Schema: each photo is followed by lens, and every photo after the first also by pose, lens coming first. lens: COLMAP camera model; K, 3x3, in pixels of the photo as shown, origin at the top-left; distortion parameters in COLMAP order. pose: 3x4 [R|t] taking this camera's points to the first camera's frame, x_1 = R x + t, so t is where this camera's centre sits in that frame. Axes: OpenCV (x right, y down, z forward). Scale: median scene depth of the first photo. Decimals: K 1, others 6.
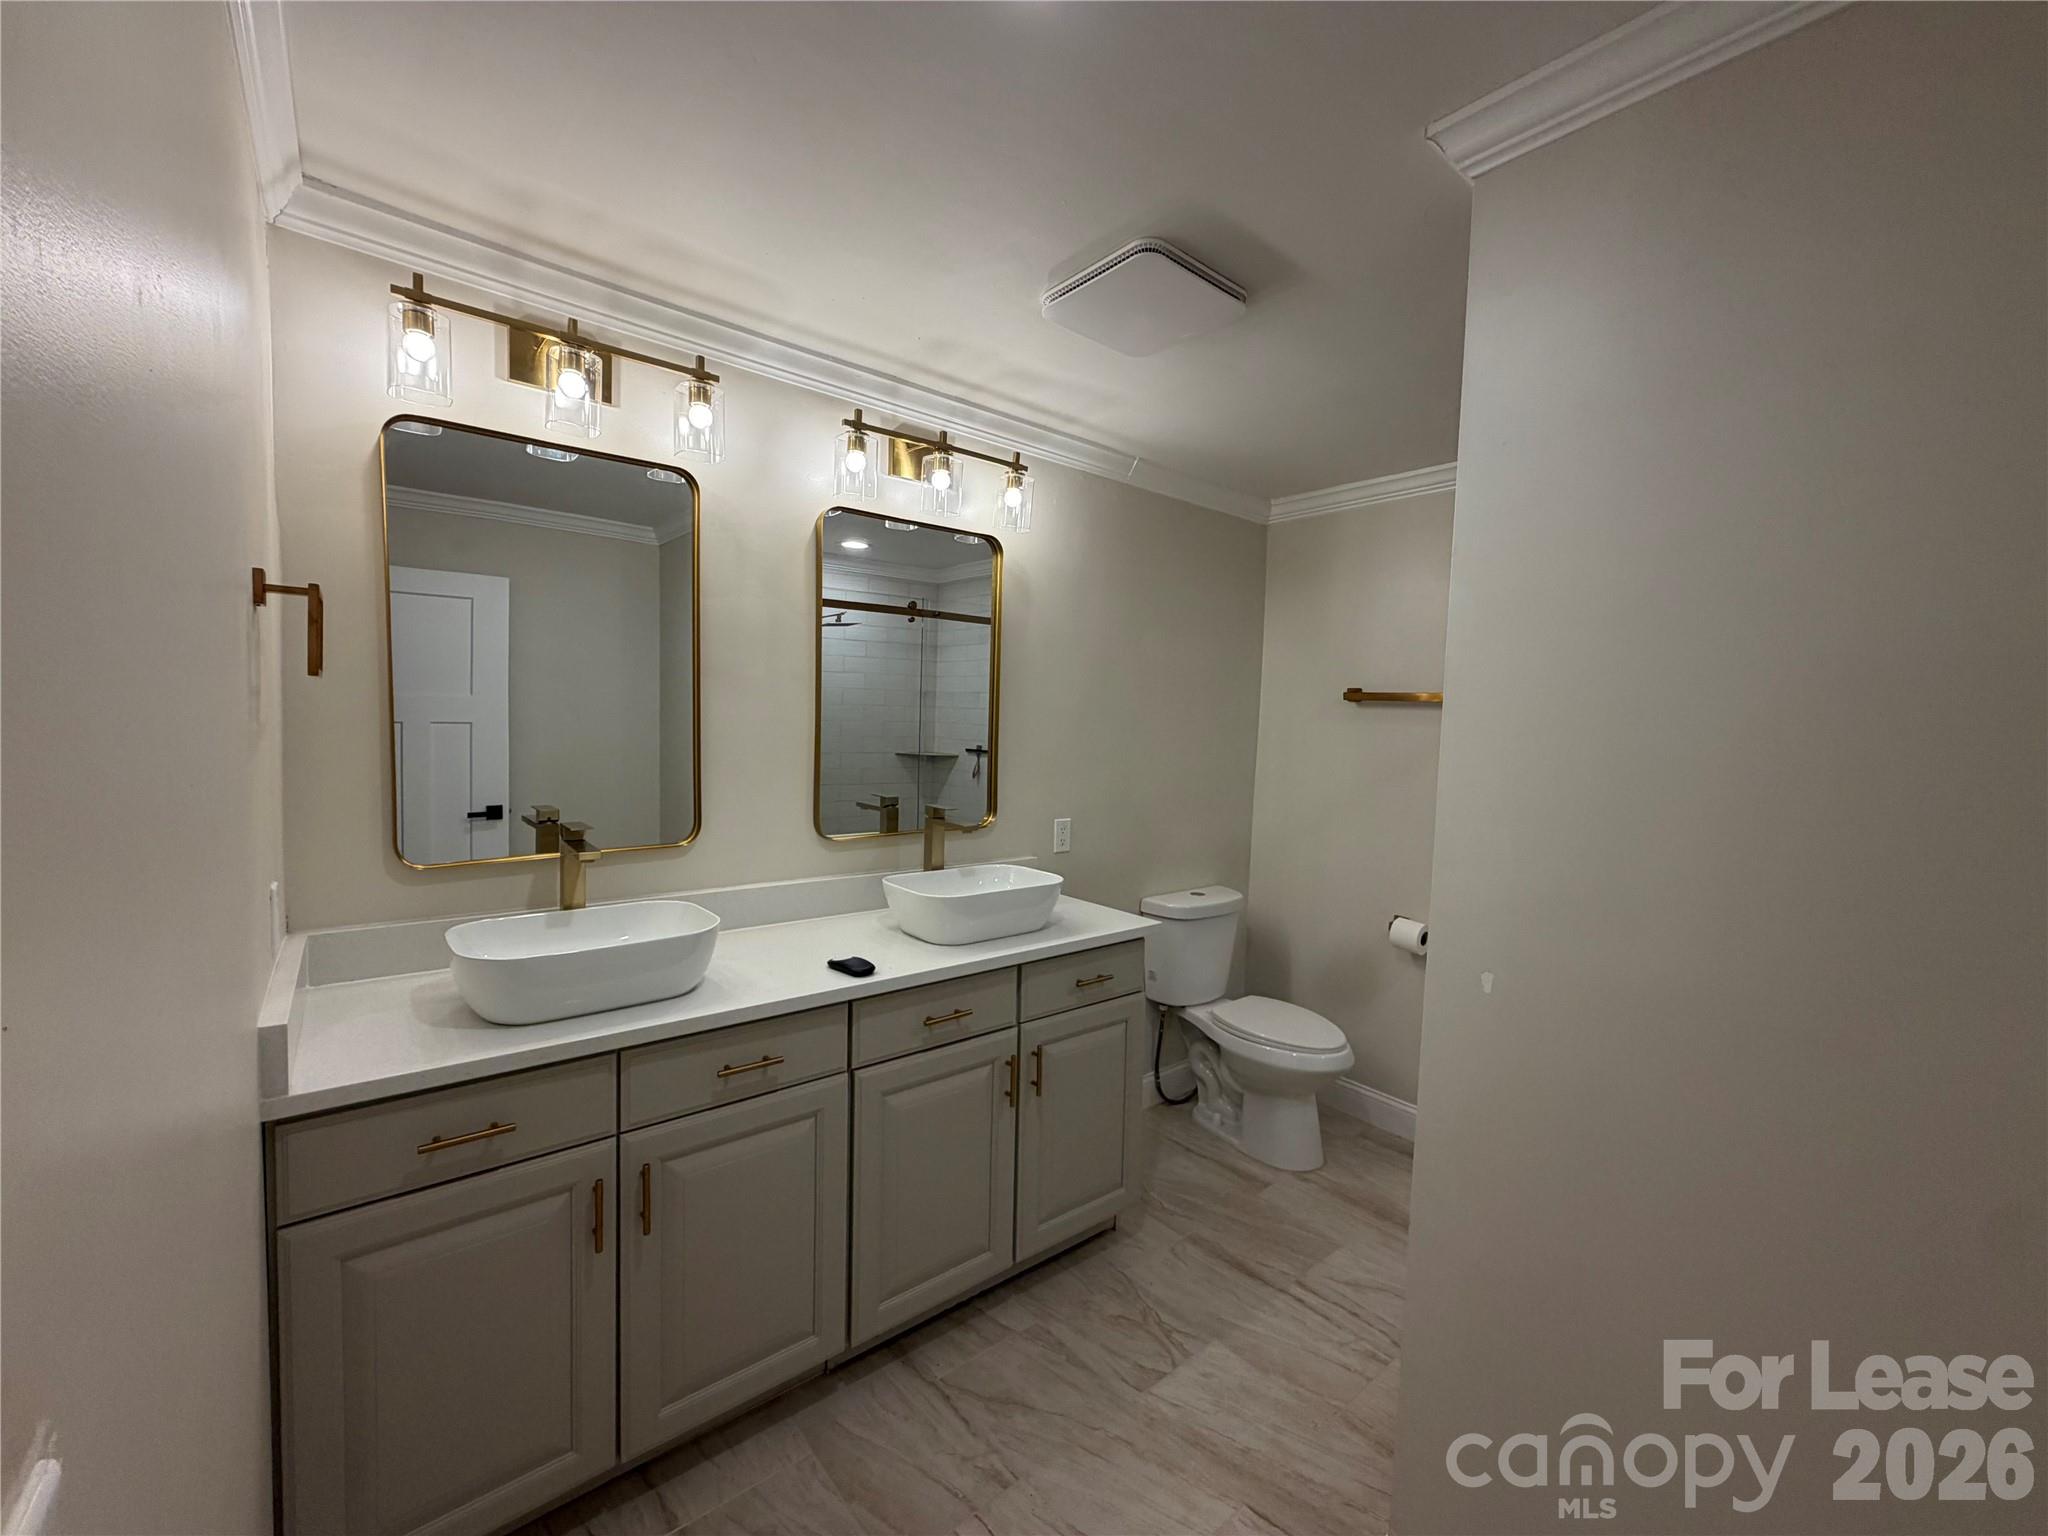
lens RADIAL K [[826.3, 0, 1021.7], [0, 826.3, 767.8], [0, 0, 1]] dist [0.001188, -0.000449]
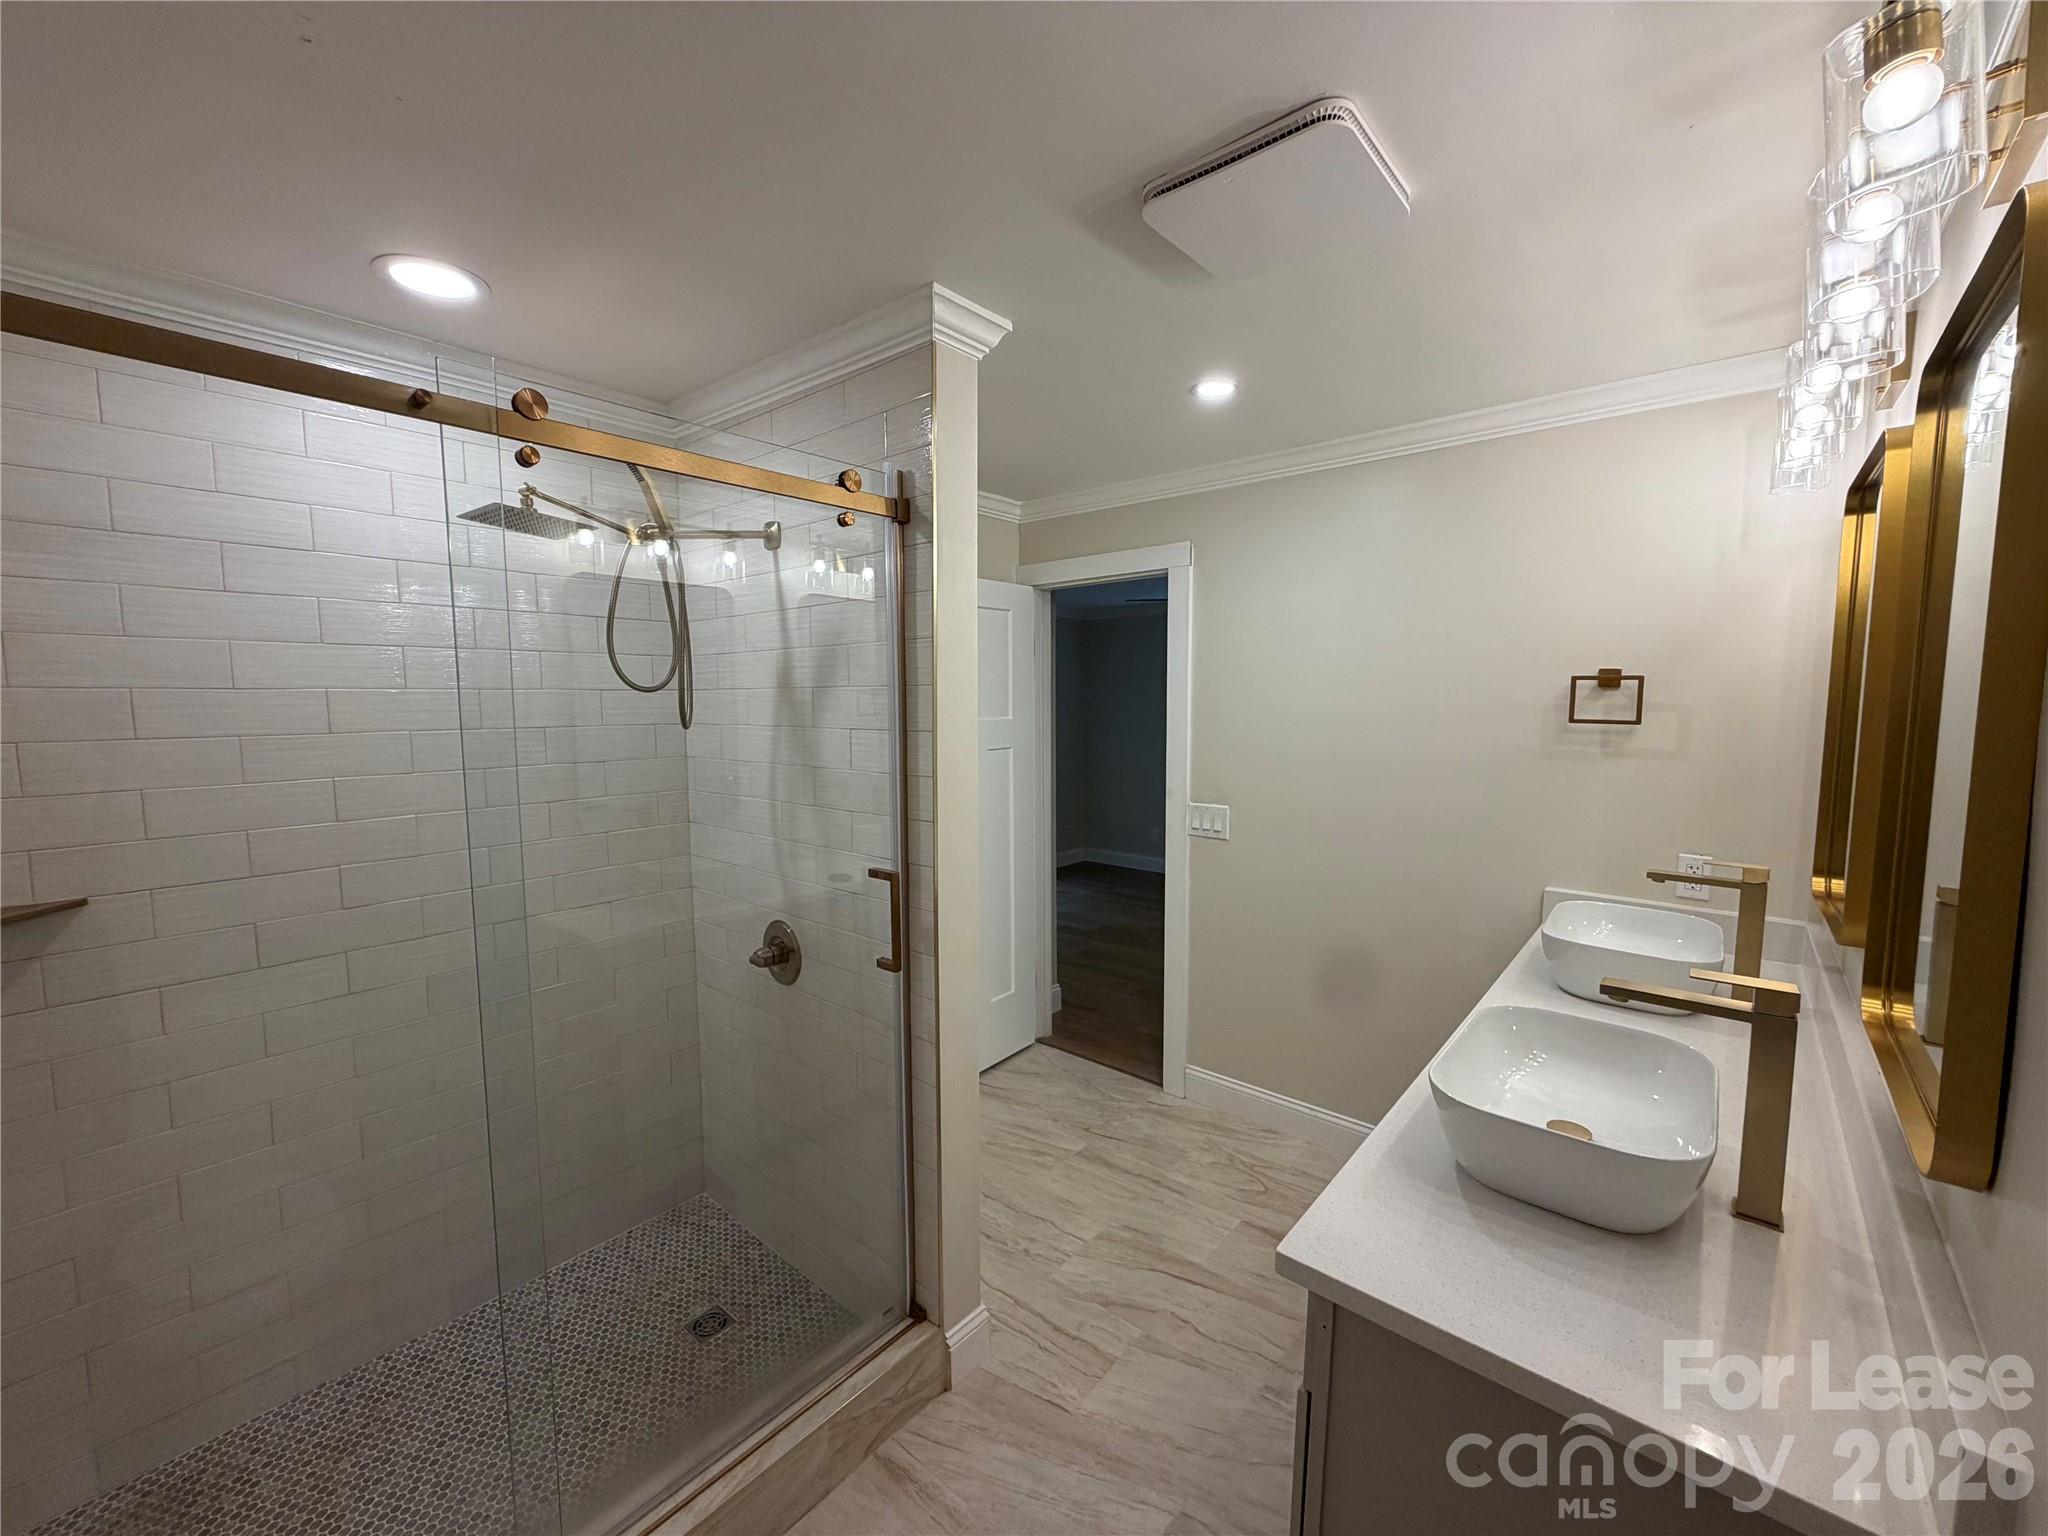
lens RADIAL K [[826.3, 0, 1022.1], [0, 826.3, 767.5], [0, 0, 1]] dist [0.001188, -0.000449]
pose [[-0.985911, -0.024814, -0.165418, 0.512280], [-0.049715, 0.987716, 0.148139, -0.162537], [0.159710, 0.154275, -0.975034, 1.834386]]
